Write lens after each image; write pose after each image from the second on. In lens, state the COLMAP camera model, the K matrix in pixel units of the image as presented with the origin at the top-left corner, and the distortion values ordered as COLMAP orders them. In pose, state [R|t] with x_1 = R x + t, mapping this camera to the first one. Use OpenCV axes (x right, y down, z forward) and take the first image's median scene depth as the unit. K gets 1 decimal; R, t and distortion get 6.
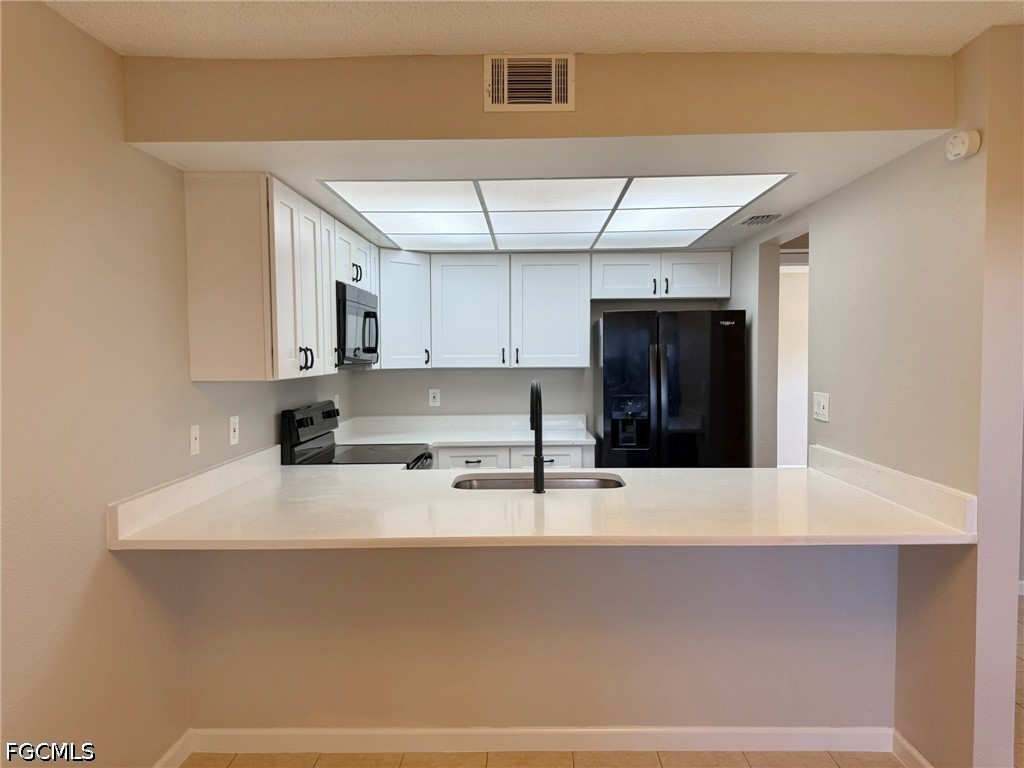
lens RADIAL K [[722.8, 0, 518.7], [0, 722.8, 388.0], [0, 0, 1]] dist [0.064233, -0.081810]
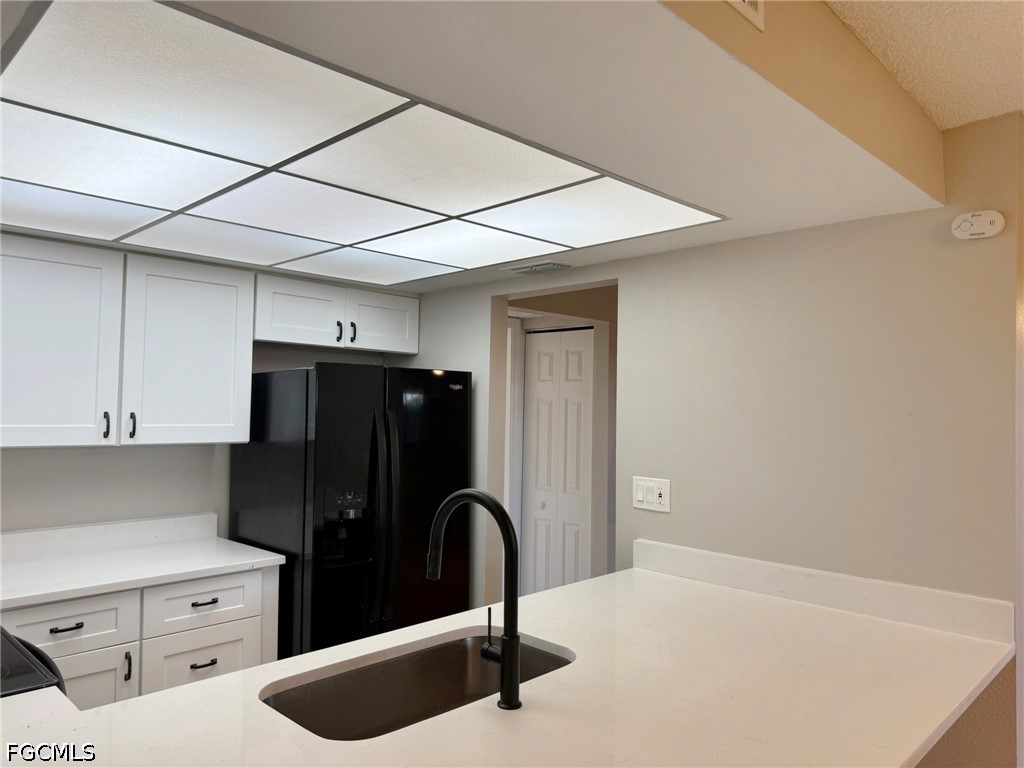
lens RADIAL K [[722.8, 0, 518.0], [0, 722.8, 380.2], [0, 0, 1]] dist [0.064233, -0.081810]
pose [[0.688580, 0.047829, 0.723581, -0.289698], [0.013223, 0.996828, -0.078474, -0.039869], [-0.725039, 0.063604, 0.685764, 0.483142]]
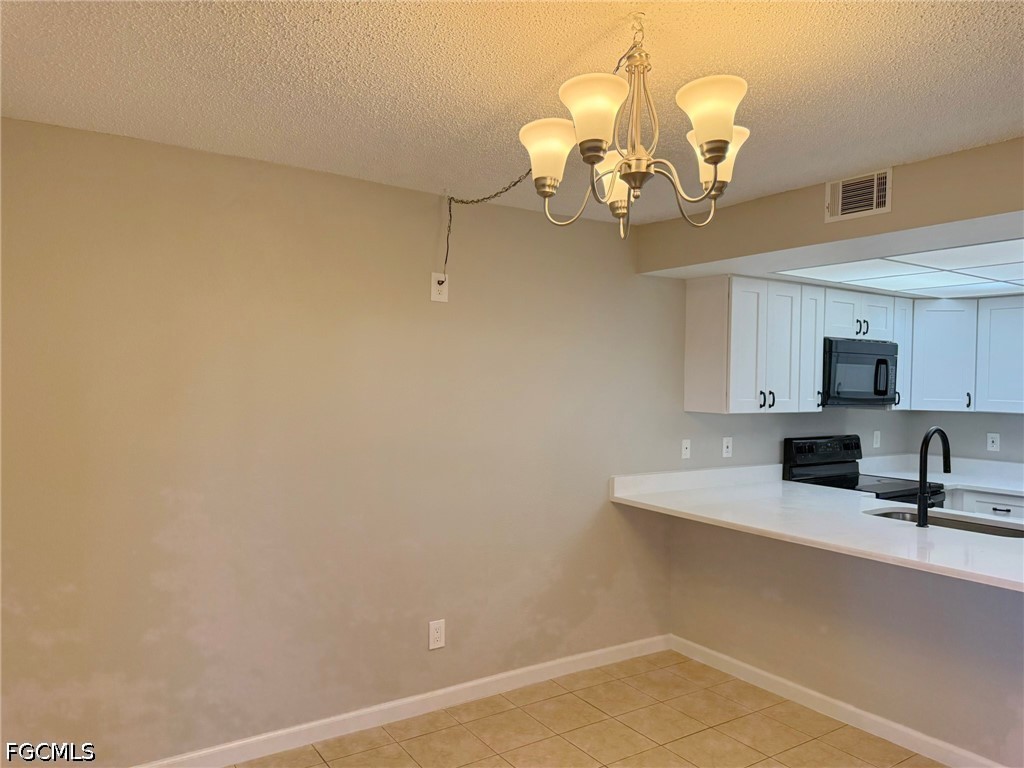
lens RADIAL K [[722.8, 0, 511.0], [0, 722.8, 385.8], [0, 0, 1]] dist [0.064233, -0.081810]
pose [[0.564557, 0.024062, -0.825044, 0.467603], [-0.059913, 0.998133, -0.011887, -0.017182], [0.823217, 0.056142, 0.564944, -0.141991]]
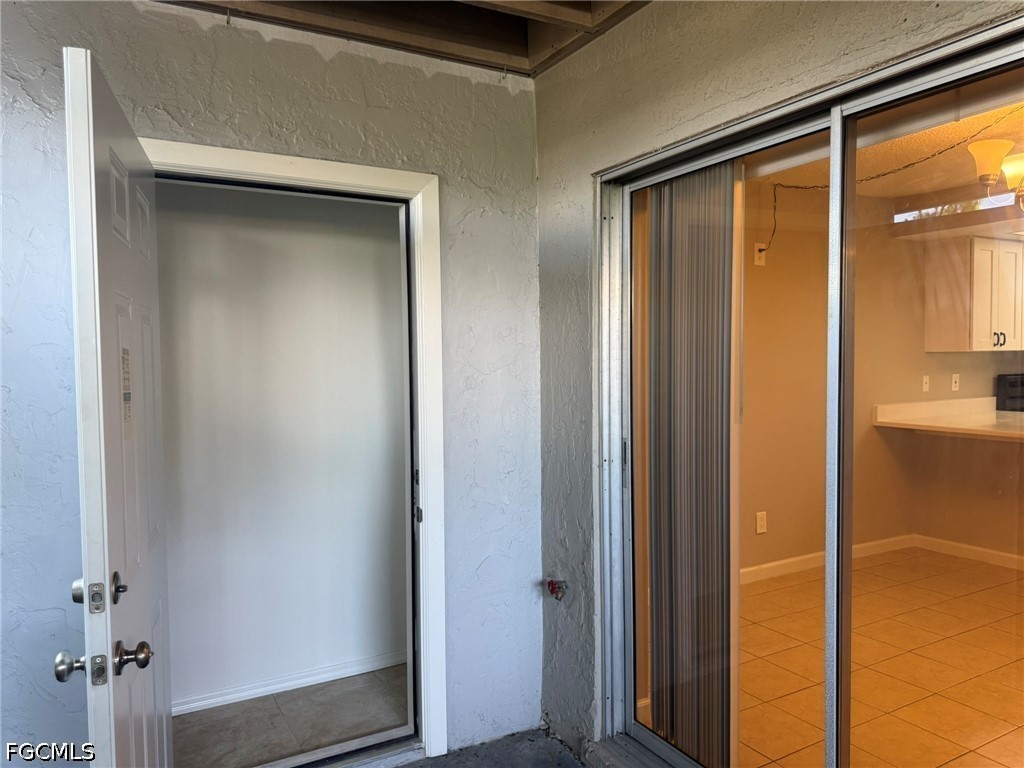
lens RADIAL K [[722.8, 0, 516.5], [0, 722.8, 387.3], [0, 0, 1]] dist [0.064233, -0.081810]
pose [[0.504800, 0.041229, -0.862251, 0.485402], [-0.033839, 0.999036, 0.027958, 0.048511], [0.862573, 0.015064, 0.505708, -0.641104]]
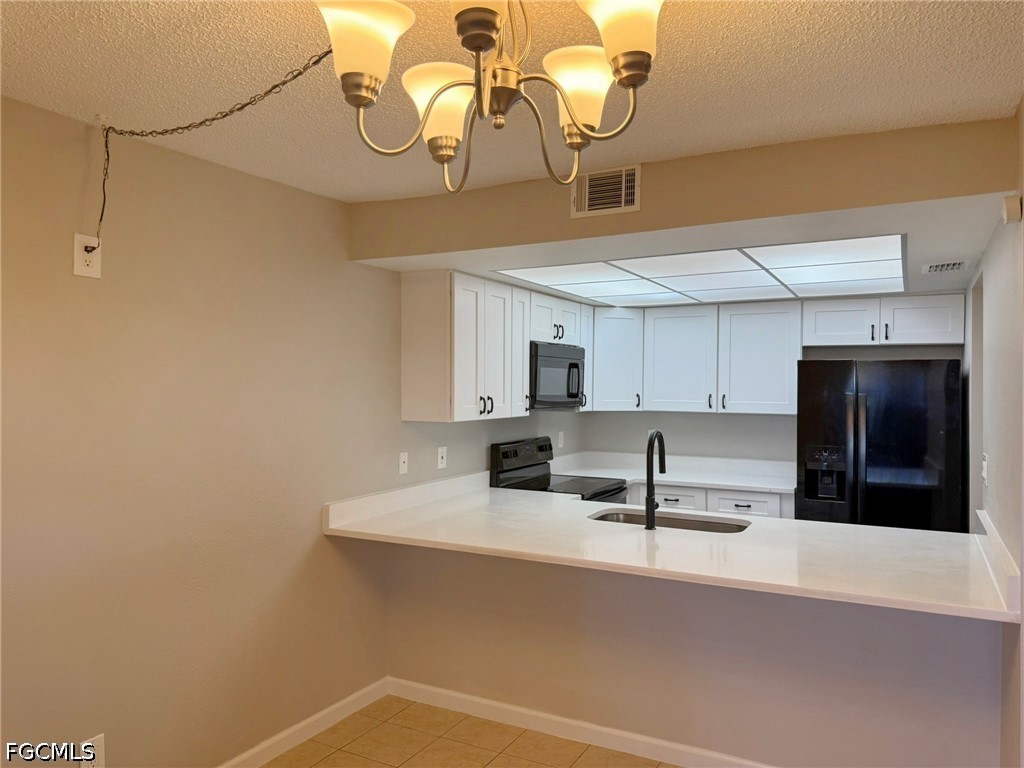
lens RADIAL K [[722.8, 0, 511.5], [0, 722.8, 385.8], [0, 0, 1]] dist [0.064233, -0.081810]
pose [[0.887003, 0.011833, -0.461611, 0.278676], [-0.033428, 0.998694, -0.038631, -0.022258], [0.460551, 0.049696, 0.886241, -0.094253]]
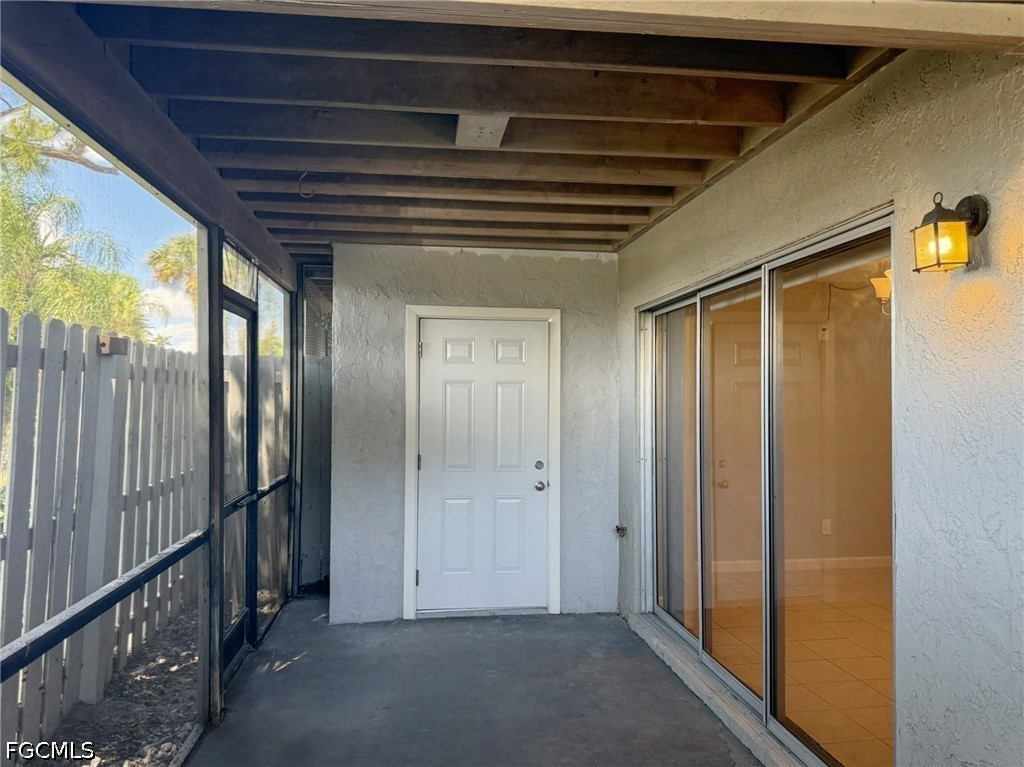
lens RADIAL K [[722.8, 0, 519.3], [0, 722.8, 383.0], [0, 0, 1]] dist [0.064233, -0.081810]
pose [[0.151396, -0.010003, -0.988423, 1.187557], [-0.053202, 0.998417, -0.018253, 0.034647], [0.987040, 0.055349, 0.150624, -0.629976]]
